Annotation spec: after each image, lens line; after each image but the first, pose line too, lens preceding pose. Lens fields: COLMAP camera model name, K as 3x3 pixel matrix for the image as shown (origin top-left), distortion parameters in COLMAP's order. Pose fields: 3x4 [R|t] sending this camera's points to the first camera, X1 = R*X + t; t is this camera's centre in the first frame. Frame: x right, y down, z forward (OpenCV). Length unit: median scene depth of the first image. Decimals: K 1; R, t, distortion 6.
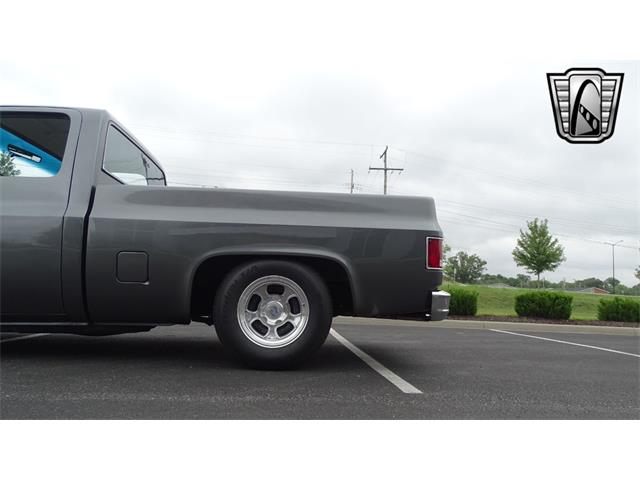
lens RADIAL K [[456.6, 0, 322.2], [0, 456.6, 236.2], [0, 0, 1]] dist [-0.003549, -0.000216]
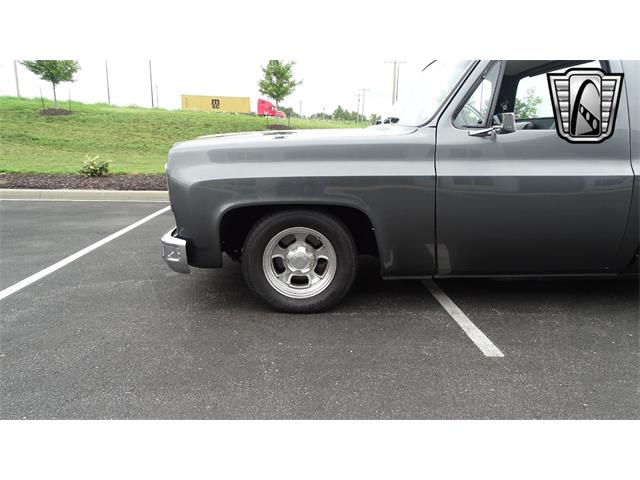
lens RADIAL K [[456.6, 0, 318.1], [0, 456.6, 242.6], [0, 0, 1]] dist [-0.003549, -0.000216]
pose [[0.998604, -0.004794, -0.052605, -0.347869], [0.022372, 0.940531, 0.338972, -0.073036], [0.047852, -0.339675, 0.939325, 0.008826]]
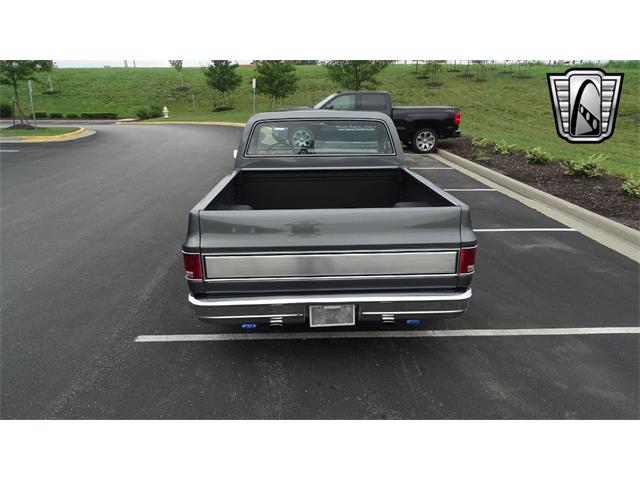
lens RADIAL K [[456.6, 0, 323.3], [0, 456.6, 240.9], [0, 0, 1]] dist [-0.003549, -0.000216]
pose [[-0.035489, 0.274131, -0.961037, 0.407779], [0.118804, 0.955981, 0.268301, -0.086965], [0.992283, -0.104653, -0.066495, 0.446623]]
